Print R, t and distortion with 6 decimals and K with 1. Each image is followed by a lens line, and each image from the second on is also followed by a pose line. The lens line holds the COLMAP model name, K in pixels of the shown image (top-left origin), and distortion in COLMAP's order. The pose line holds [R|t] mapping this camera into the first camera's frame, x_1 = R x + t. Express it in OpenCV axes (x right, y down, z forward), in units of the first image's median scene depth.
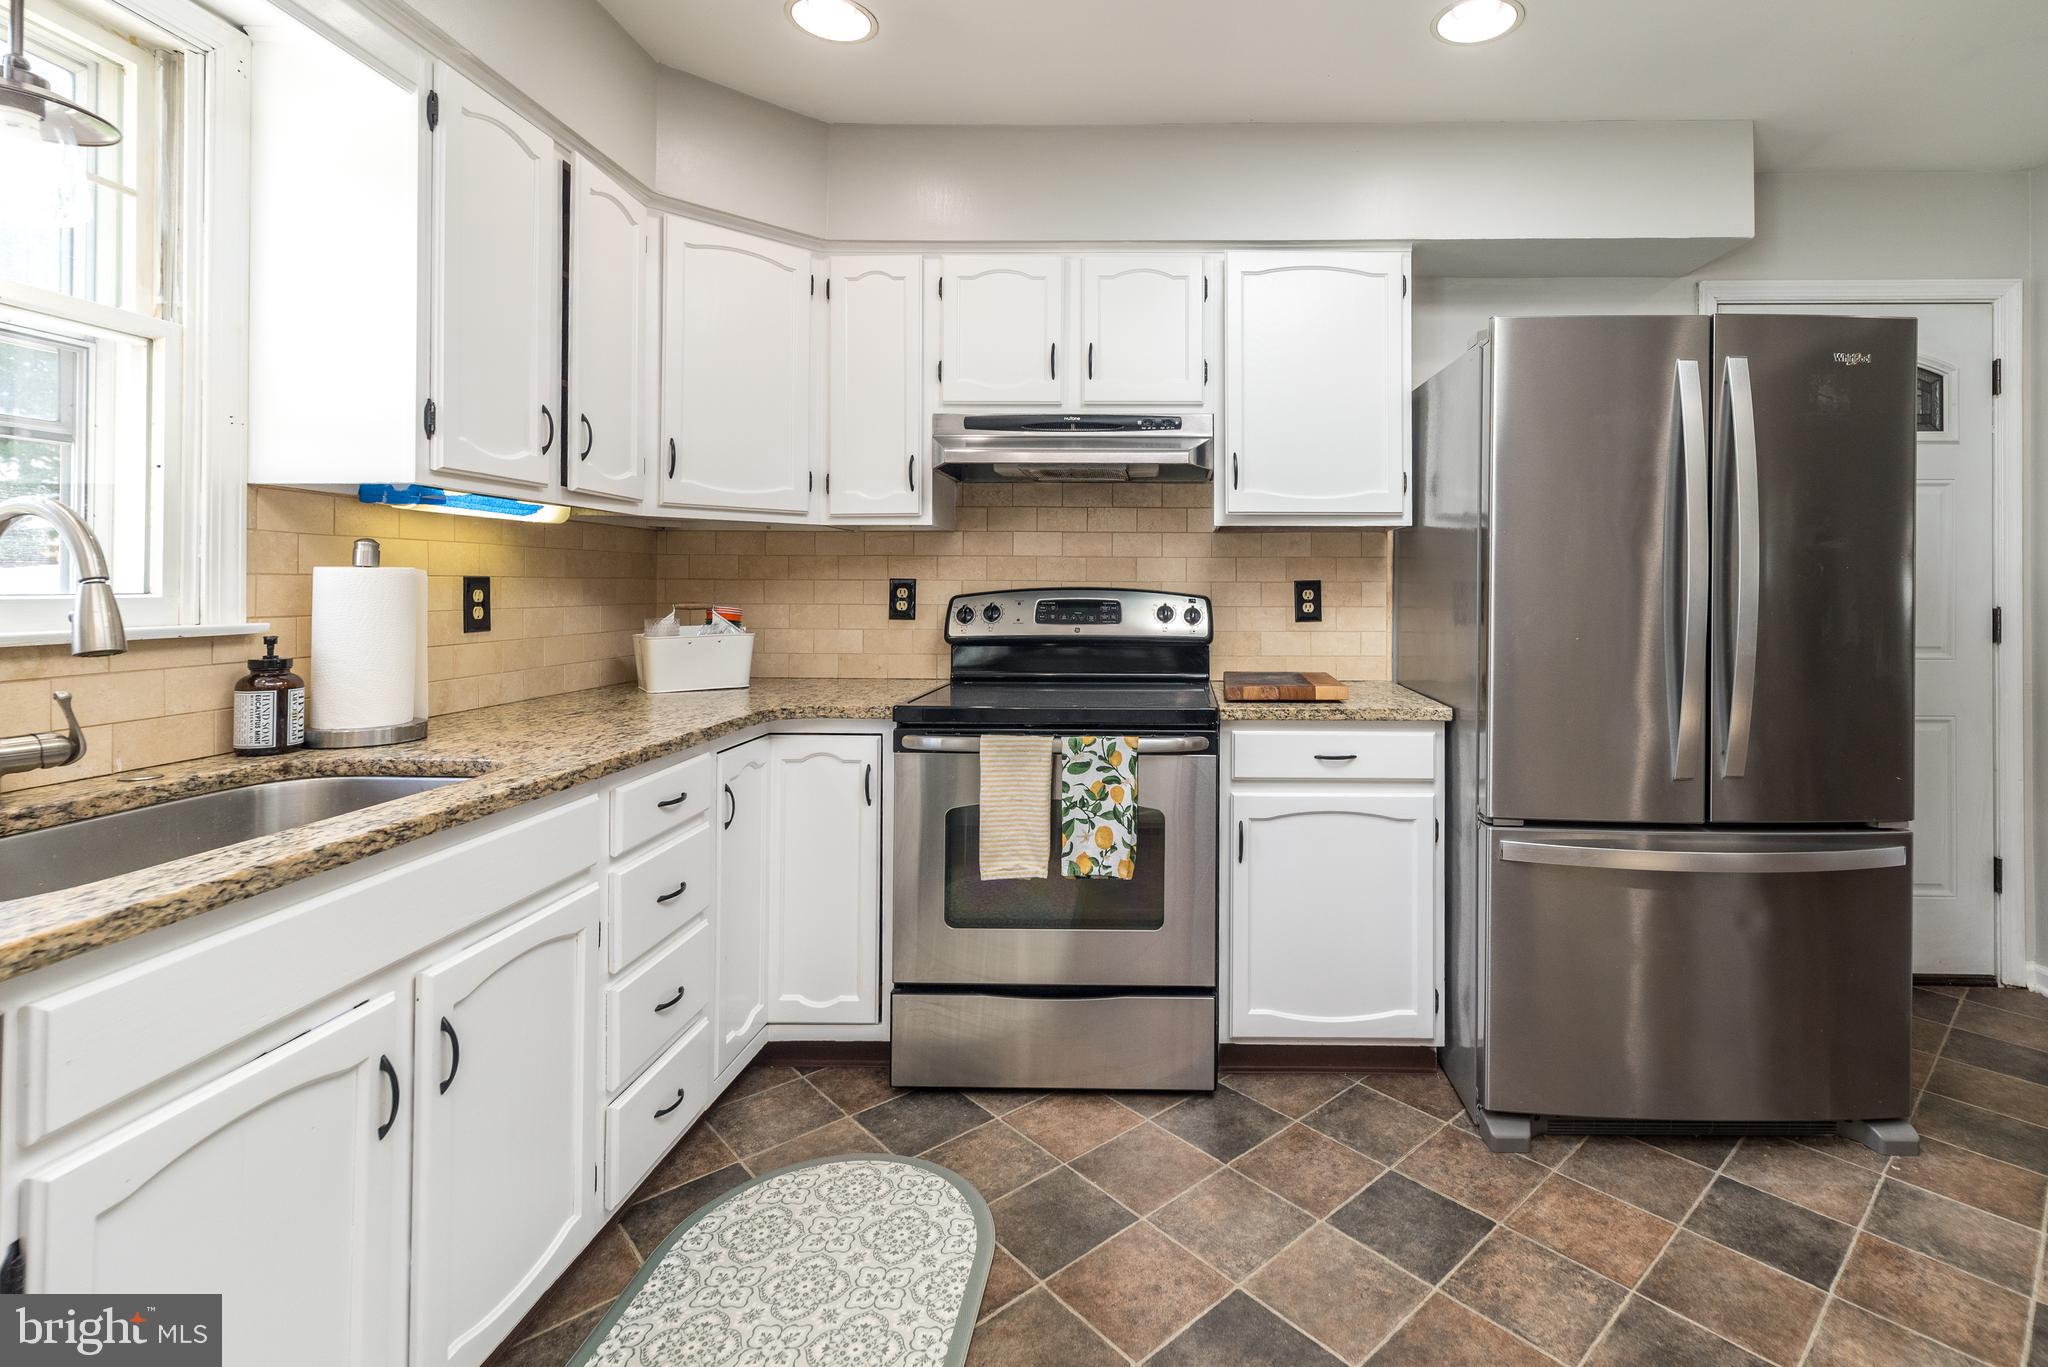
lens RADIAL K [[956.2, 0, 1169.3], [0, 956.2, 569.8], [0, 0, 1]] dist [0.006158, -0.000640]
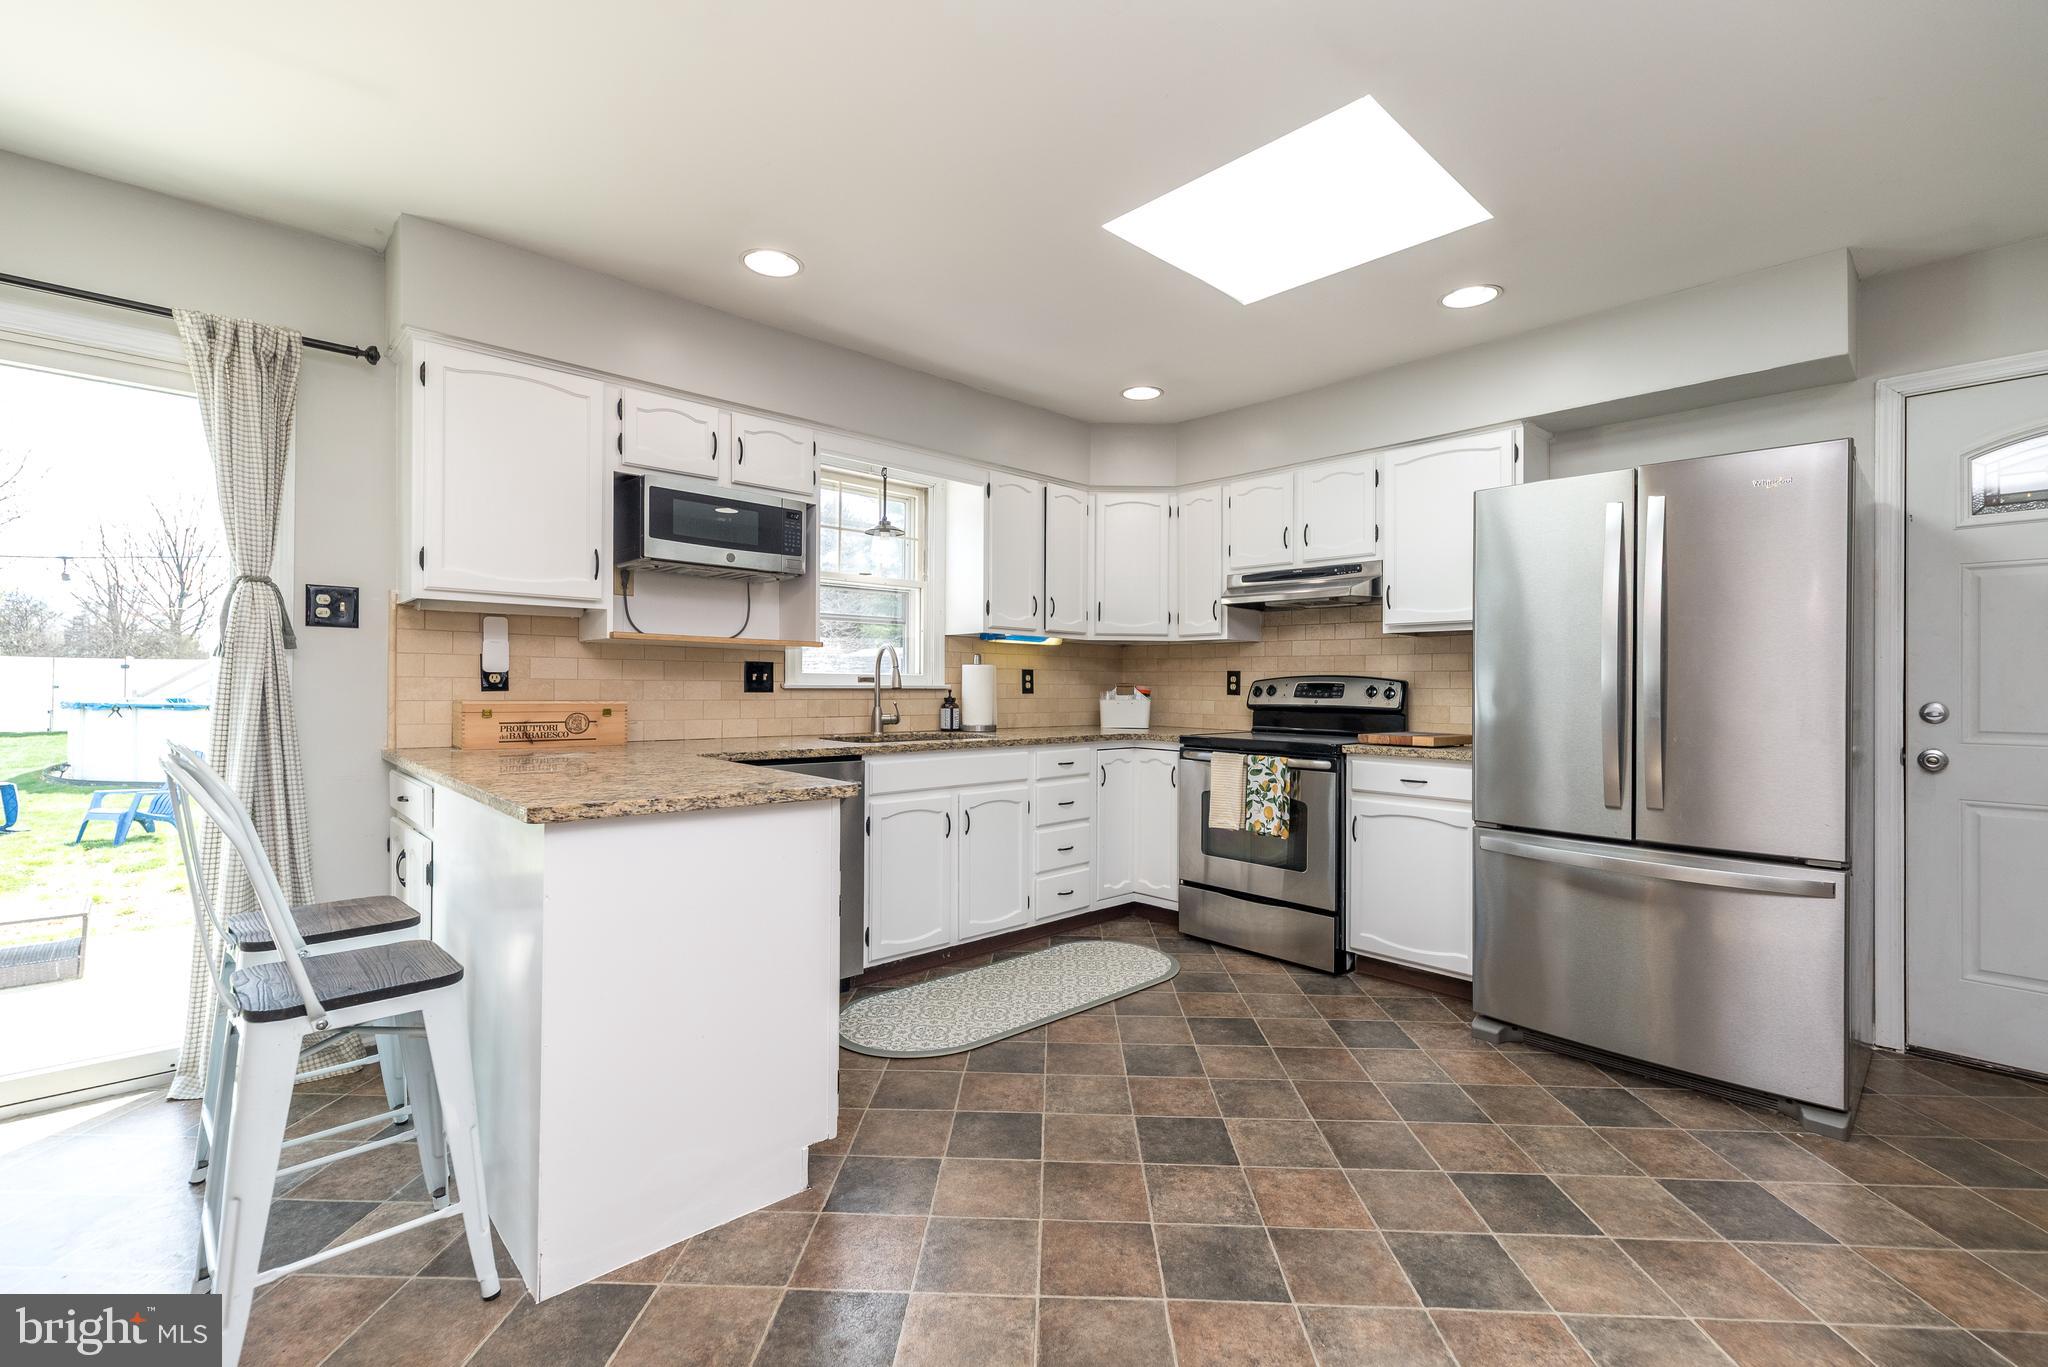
lens RADIAL K [[893.8, 0, 1024.0], [0, 893.8, 677.7], [0, 0, 1]] dist [0.007605, -0.001113]
pose [[0.685374, -0.003265, -0.728184, 0.835418], [0.004708, 0.999989, -0.000052, 0.027022], [0.728176, -0.003392, 0.685382, -0.472019]]
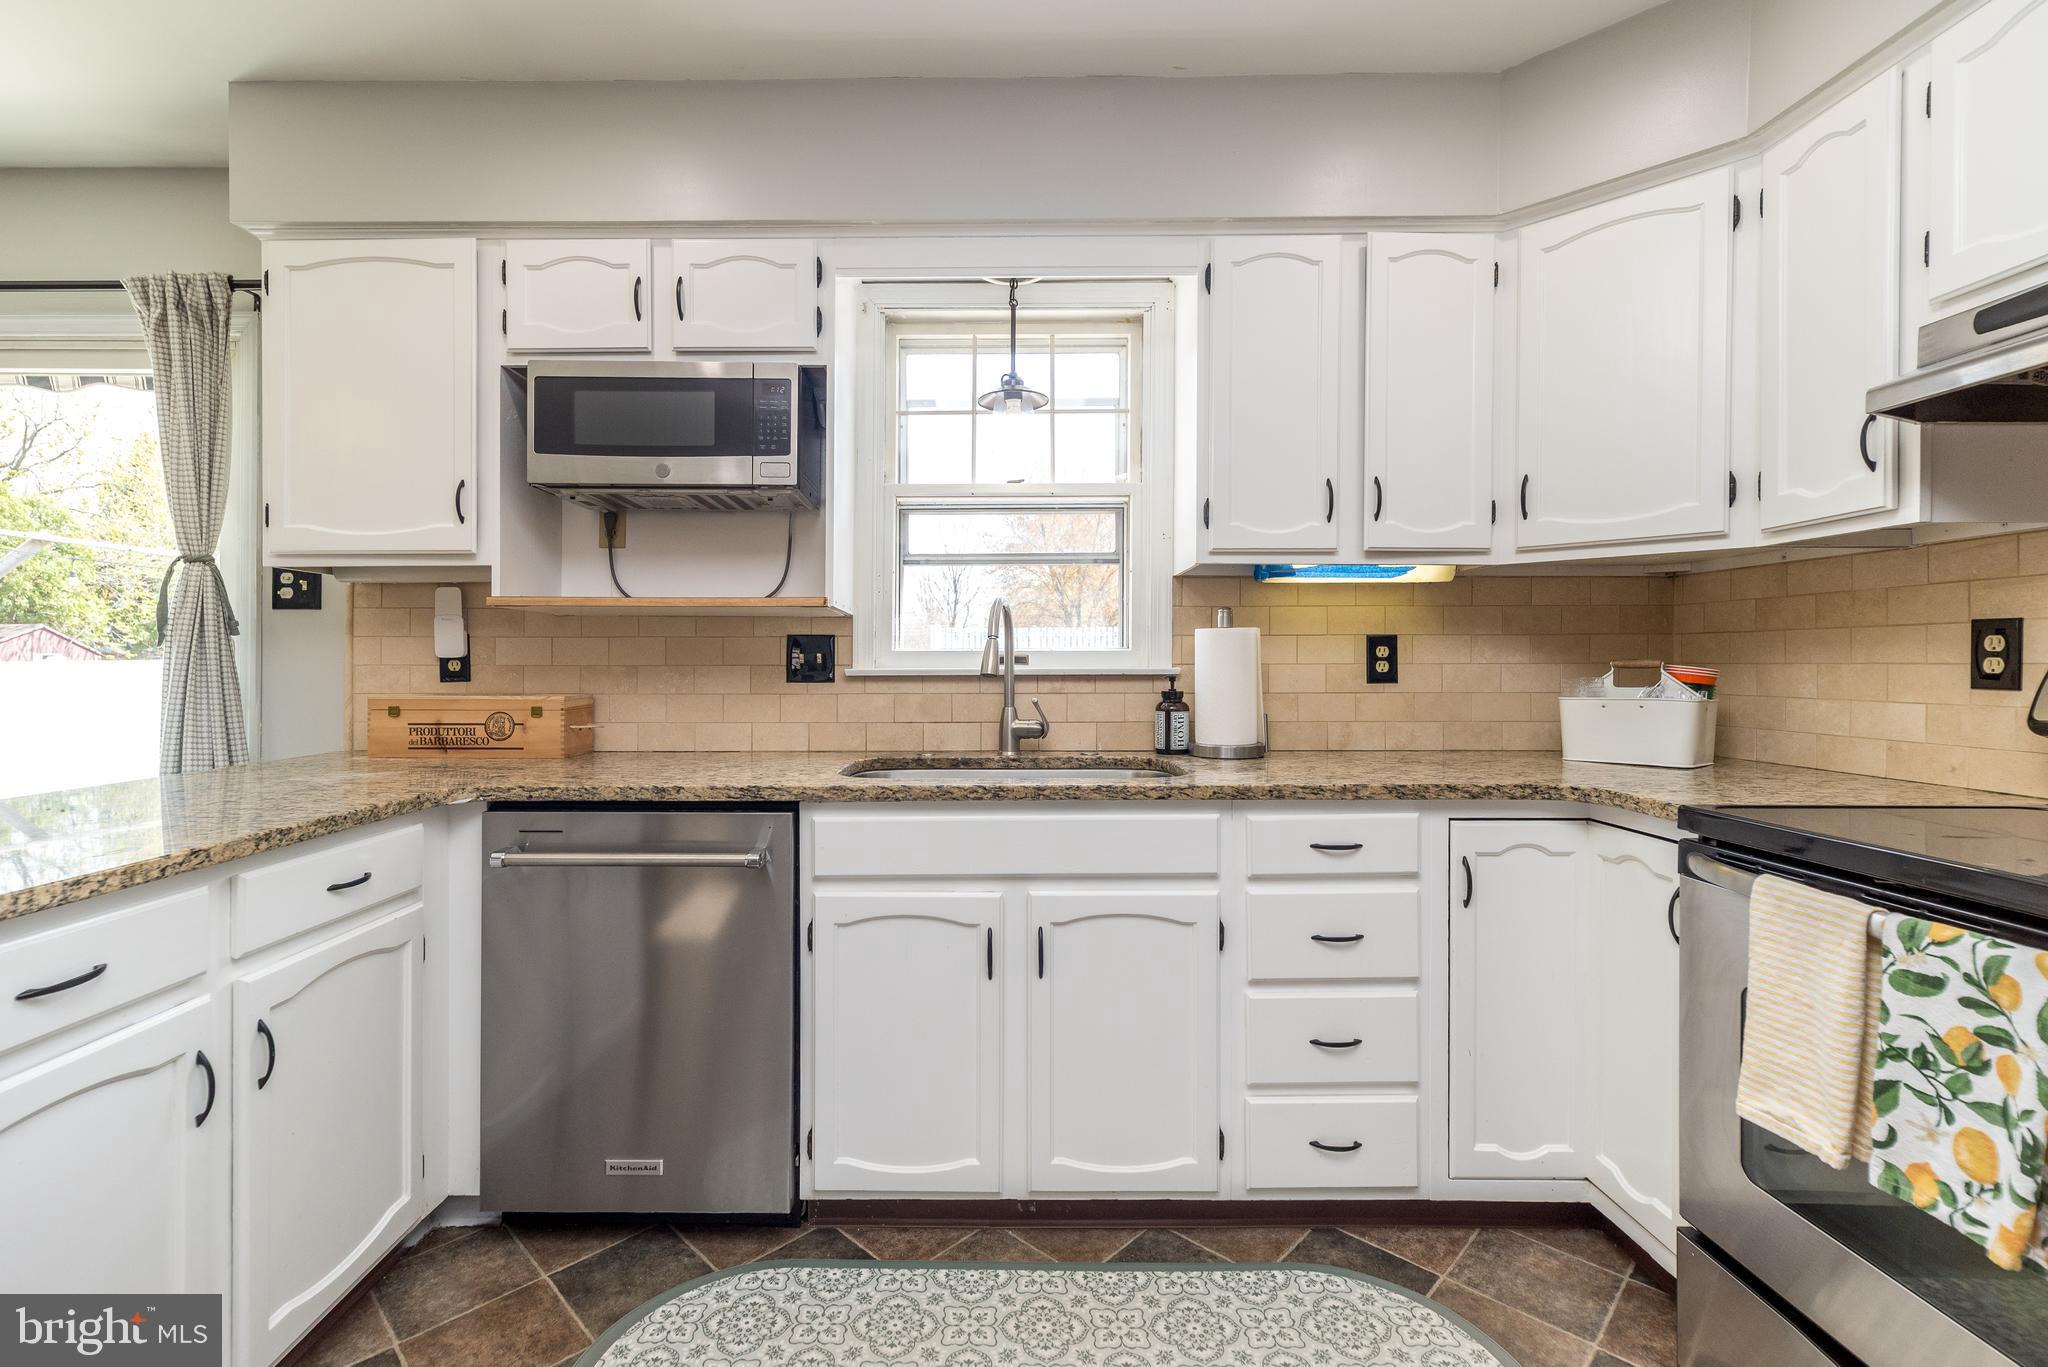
lens RADIAL K [[893.8, 0, 978.6], [0, 893.8, 665.9], [0, 0, 1]] dist [0.007605, -0.001113]
pose [[0.002996, -0.004038, -0.999987, 0.355844], [0.017526, 0.999838, -0.003985, 0.040077], [0.999842, -0.017514, 0.003067, 0.524201]]
